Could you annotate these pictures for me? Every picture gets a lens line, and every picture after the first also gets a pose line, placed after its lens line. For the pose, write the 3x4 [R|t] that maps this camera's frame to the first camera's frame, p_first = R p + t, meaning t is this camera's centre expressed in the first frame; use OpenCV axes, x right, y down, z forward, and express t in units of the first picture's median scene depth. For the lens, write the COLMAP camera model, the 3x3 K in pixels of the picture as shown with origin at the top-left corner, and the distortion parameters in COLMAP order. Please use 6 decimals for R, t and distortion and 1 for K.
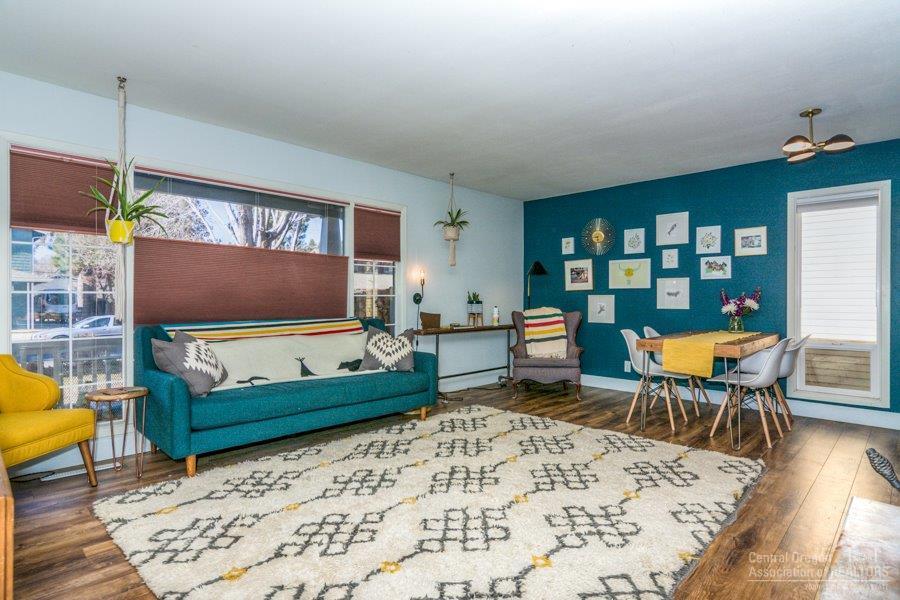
lens RADIAL K [[475.3, 0, 455.3], [0, 475.3, 296.1], [0, 0, 1]] dist [-0.001755, 0.000302]
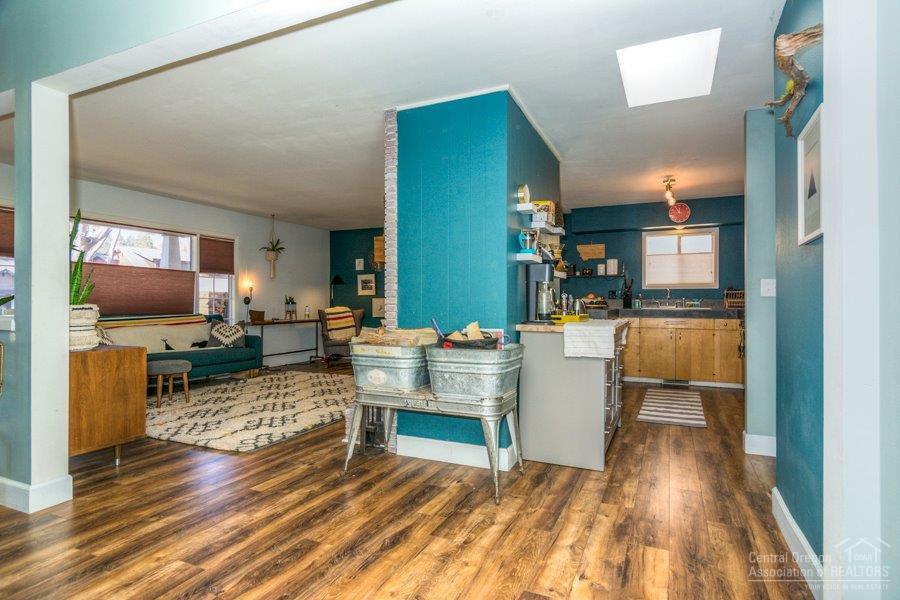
lens RADIAL K [[475.3, 0, 454.1], [0, 475.3, 302.0], [0, 0, 1]] dist [-0.001755, 0.000302]
pose [[0.943237, -0.000304, 0.332121, 0.033370], [-0.001613, 0.999984, 0.005494, 0.001054], [-0.332118, -0.005718, 0.943221, -0.558500]]
